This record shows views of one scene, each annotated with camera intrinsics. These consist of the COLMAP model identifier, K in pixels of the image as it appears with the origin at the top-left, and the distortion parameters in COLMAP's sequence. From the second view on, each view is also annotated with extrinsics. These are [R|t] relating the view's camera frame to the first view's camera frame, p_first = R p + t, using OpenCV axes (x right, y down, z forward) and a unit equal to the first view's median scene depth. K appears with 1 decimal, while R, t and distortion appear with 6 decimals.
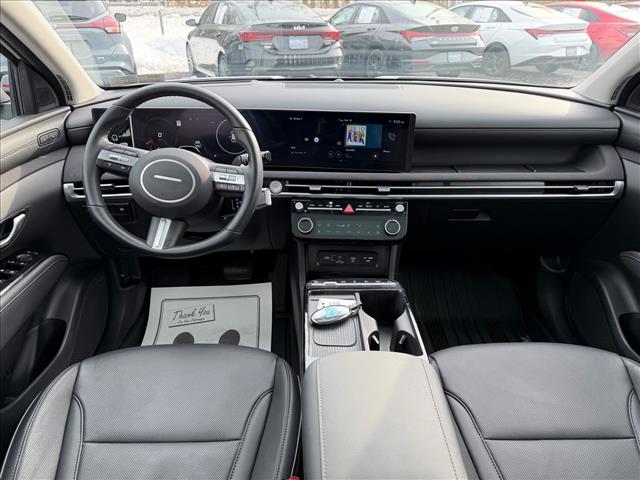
lens RADIAL K [[440.7, 0, 329.3], [0, 440.7, 257.1], [0, 0, 1]] dist [0.011507, -0.017719]
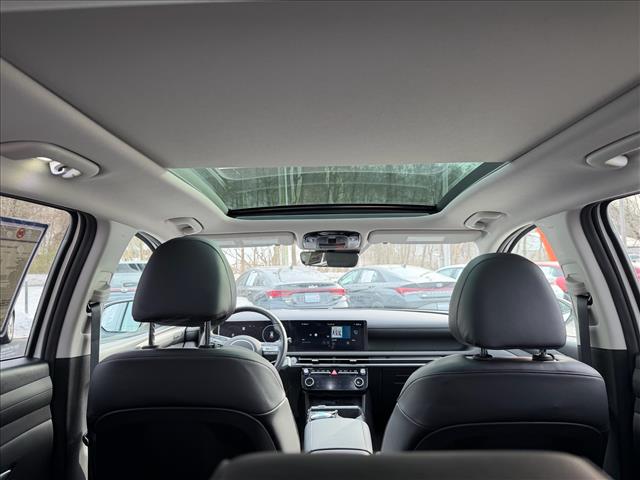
lens RADIAL K [[440.7, 0, 318.8], [0, 440.7, 239.7], [0, 0, 1]] dist [0.011507, -0.017719]
pose [[0.998438, -0.027768, -0.048486, 0.083105], [-0.003811, 0.831908, -0.554901, 0.427875], [0.055745, 0.554219, 0.830502, -0.762831]]
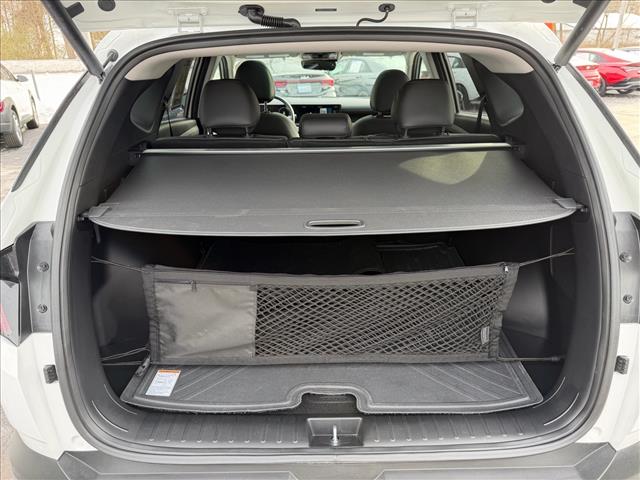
lens RADIAL K [[440.7, 0, 324.0], [0, 440.7, 242.2], [0, 0, 1]] dist [0.011507, -0.017719]
pose [[0.999443, -0.018383, -0.027854, 0.133353], [0.014967, 0.992871, -0.118250, 1.013549], [0.029830, 0.117768, 0.992593, -2.004818]]
